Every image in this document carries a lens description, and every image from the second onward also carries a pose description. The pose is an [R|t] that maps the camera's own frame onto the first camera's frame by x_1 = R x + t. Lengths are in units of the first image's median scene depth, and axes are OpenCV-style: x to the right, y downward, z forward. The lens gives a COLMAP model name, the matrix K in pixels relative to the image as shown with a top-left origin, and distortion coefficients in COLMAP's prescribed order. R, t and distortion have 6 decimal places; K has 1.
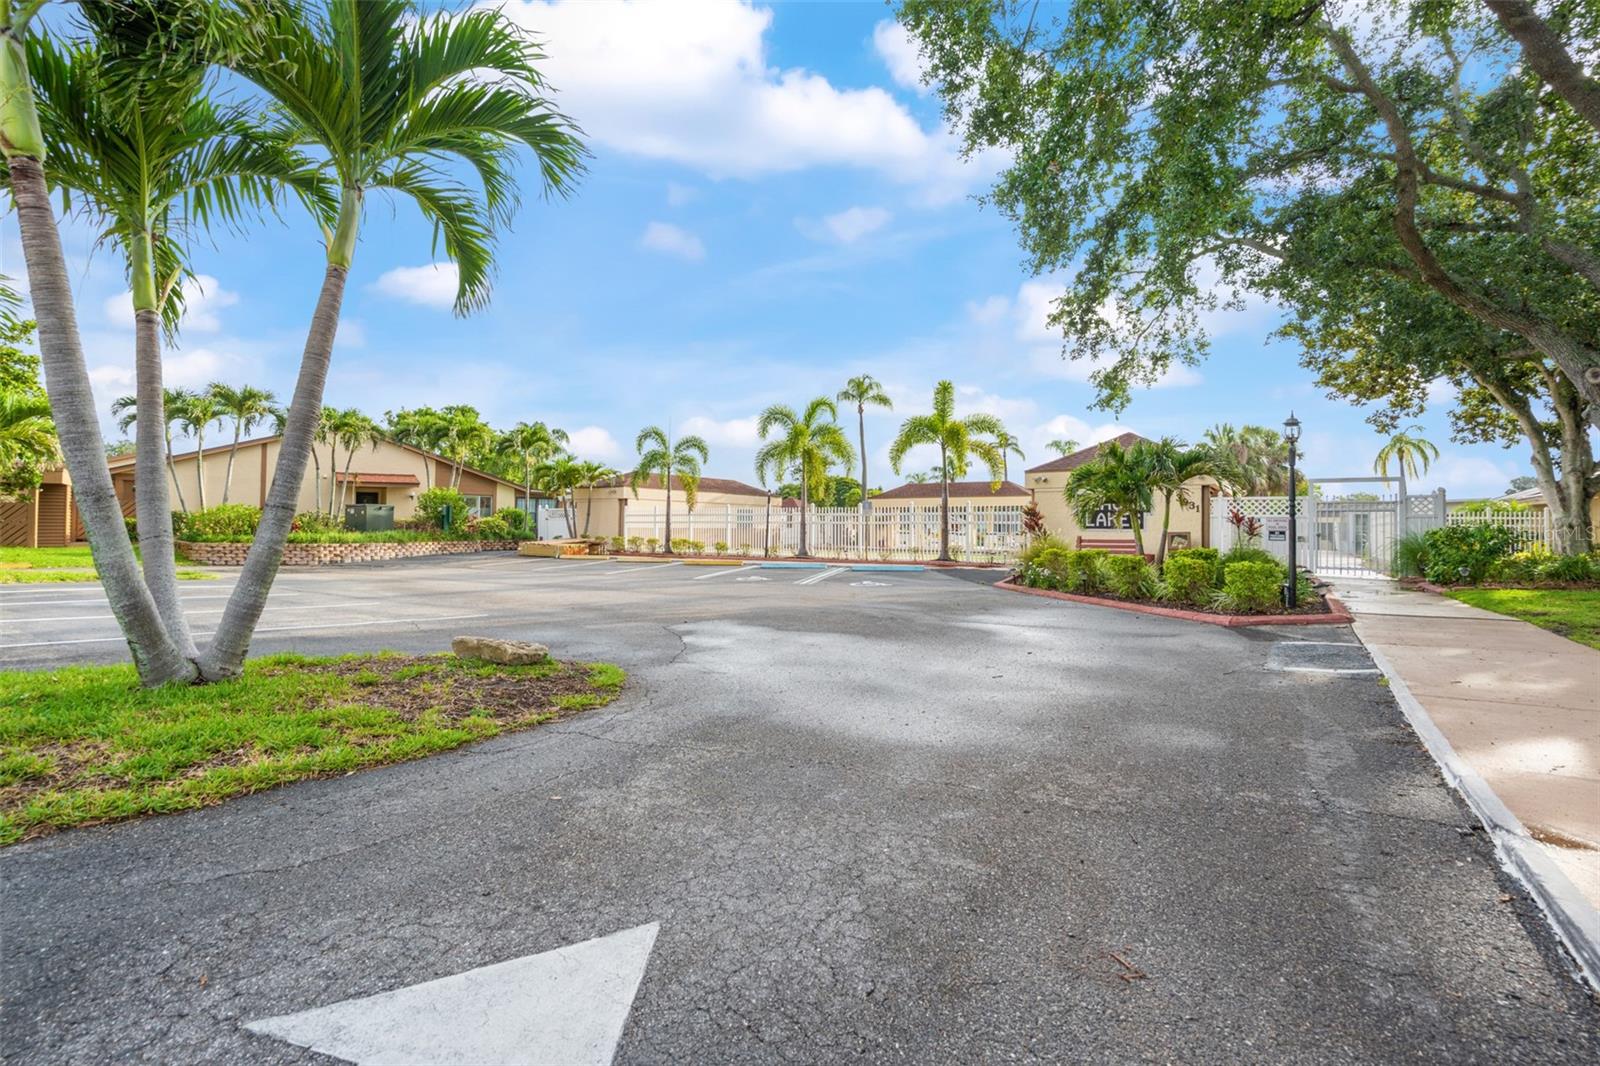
lens RADIAL K [[724.7, 0, 791.2], [0, 724.7, 527.0], [0, 0, 1]] dist [0.001066, -0.000186]
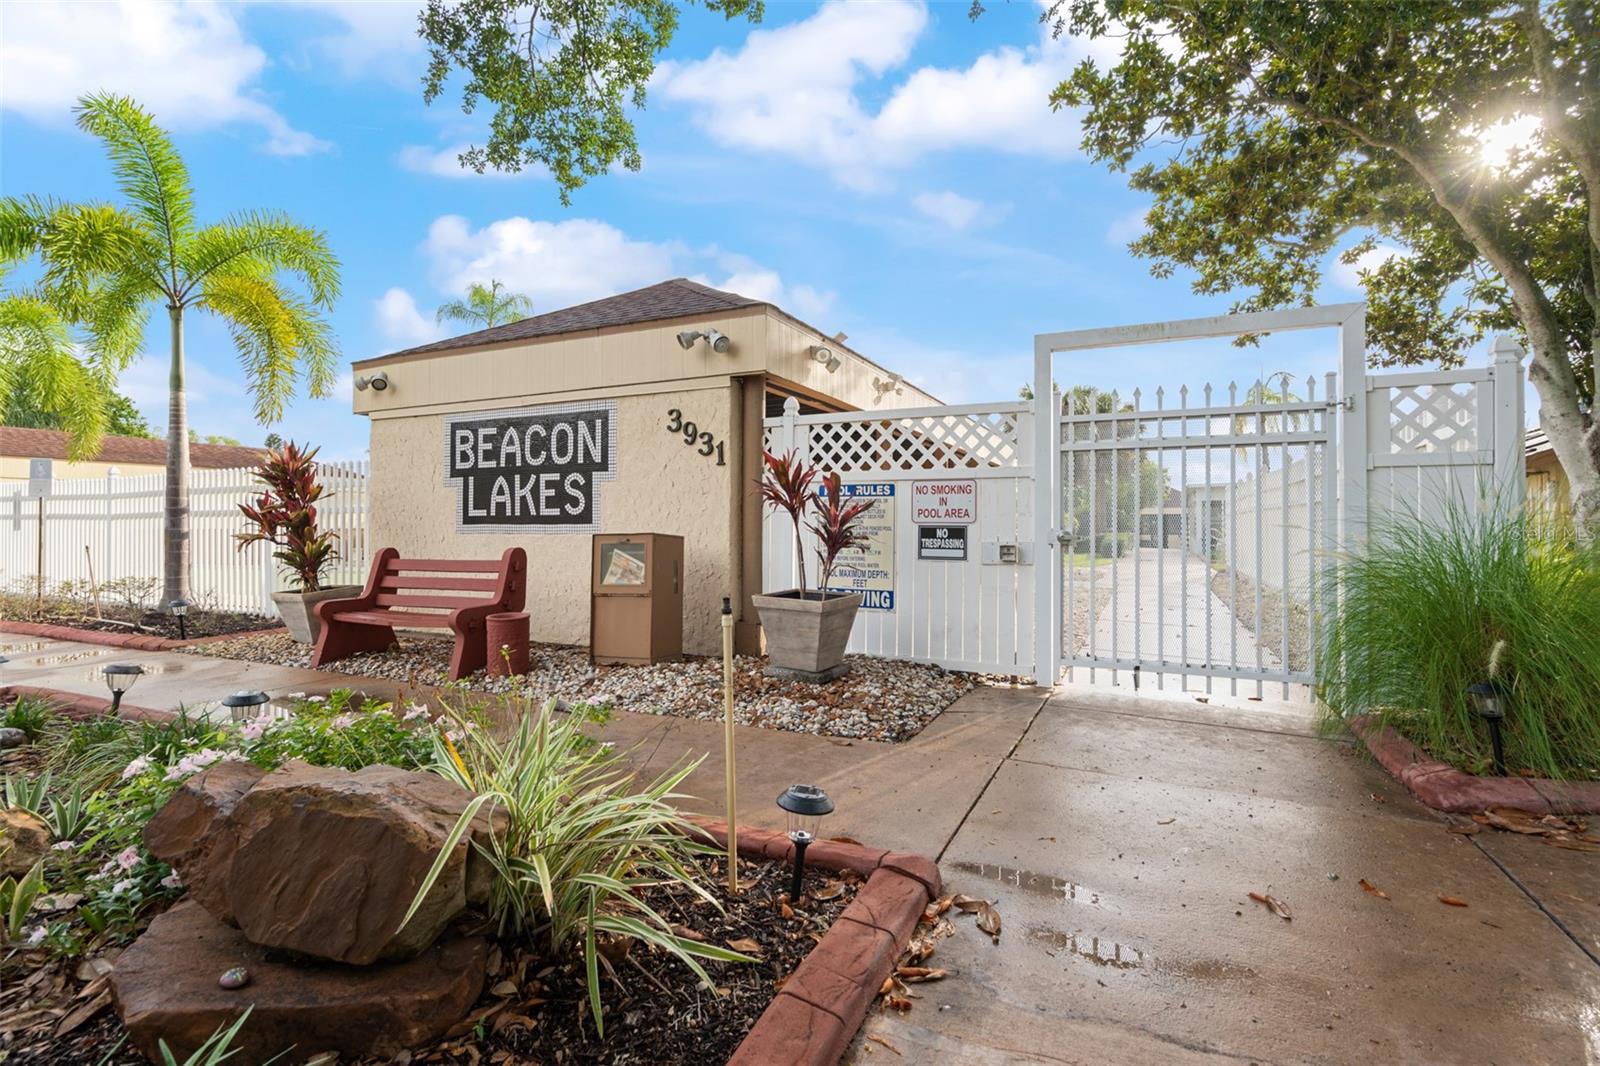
lens RADIAL K [[724.7, 0, 809.8], [0, 724.7, 533.9], [0, 0, 1]] dist [0.001066, -0.000186]
pose [[0.987605, -0.011720, 0.156523, 0.515113], [0.009667, 0.999857, 0.013867, 0.003731], [-0.156663, -0.012182, 0.987577, 0.651567]]
